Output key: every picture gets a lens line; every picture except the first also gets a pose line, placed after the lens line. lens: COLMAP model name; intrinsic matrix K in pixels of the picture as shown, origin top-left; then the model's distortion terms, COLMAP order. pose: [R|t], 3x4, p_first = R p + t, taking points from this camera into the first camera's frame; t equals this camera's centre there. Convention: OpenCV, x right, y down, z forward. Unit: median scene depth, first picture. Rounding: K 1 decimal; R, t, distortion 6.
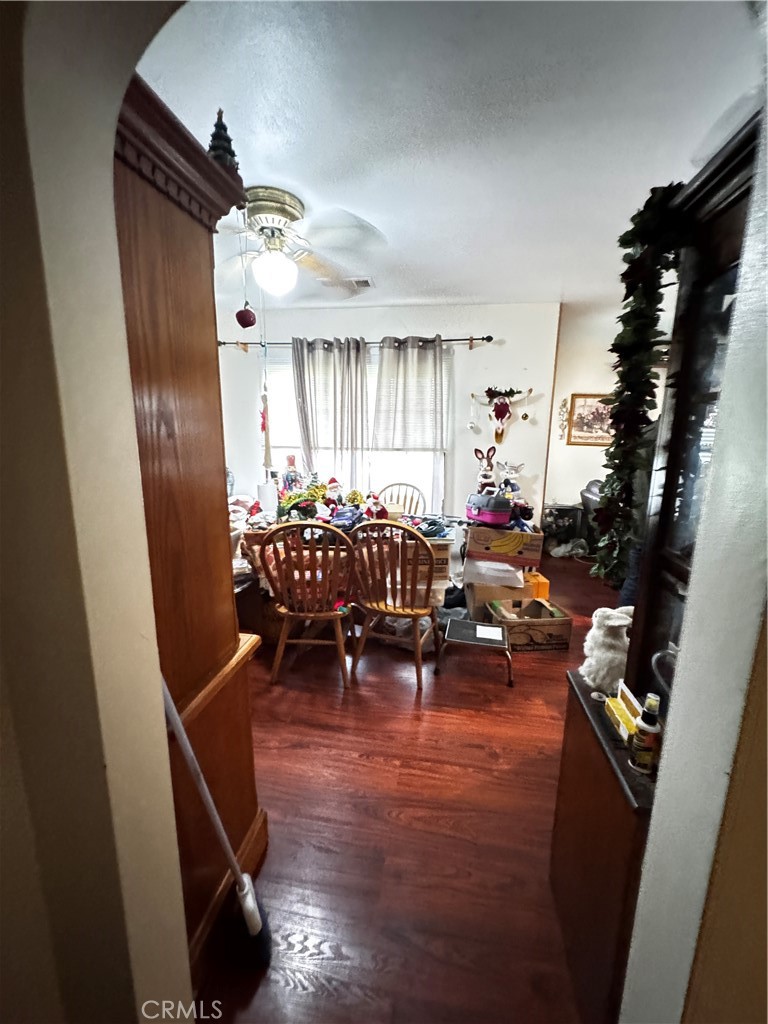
lens RADIAL K [[407.1, 0, 384.3], [0, 407.1, 510.8], [0, 0, 1]] dist [-0.002974, 0.000602]
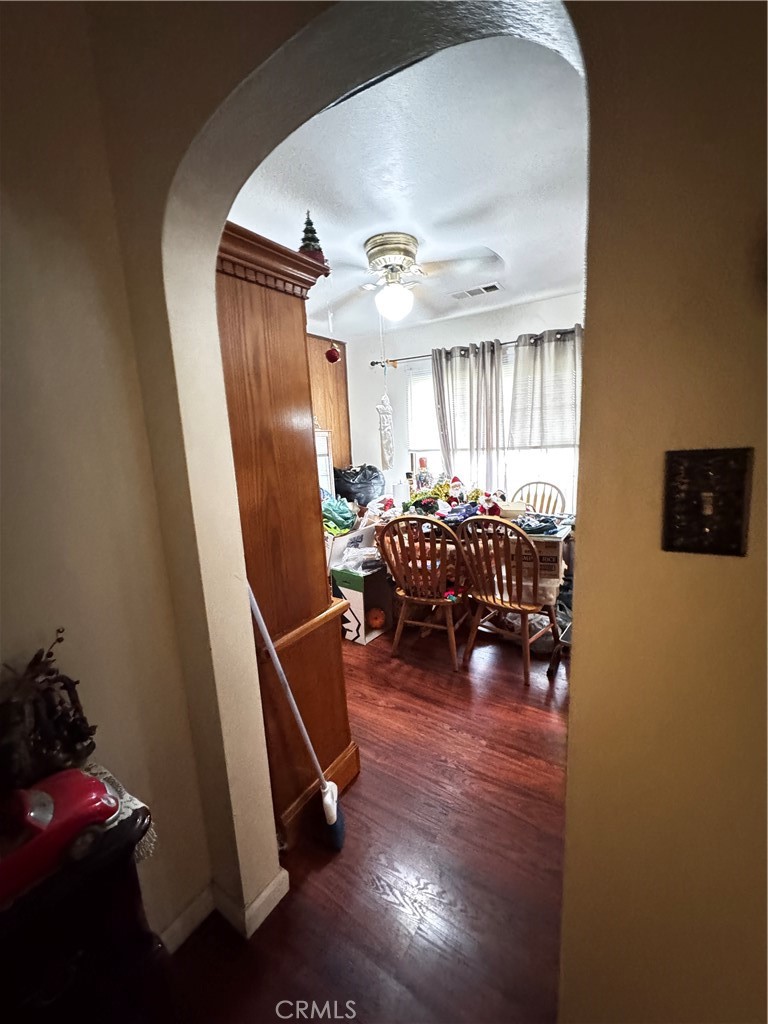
lens RADIAL K [[407.1, 0, 385.1], [0, 407.1, 511.1], [0, 0, 1]] dist [-0.002974, 0.000602]
pose [[0.910438, 0.014495, -0.413391, 0.163379], [-0.015763, 0.999876, 0.000345, 0.011996], [0.413344, 0.006202, 0.910554, -0.057290]]
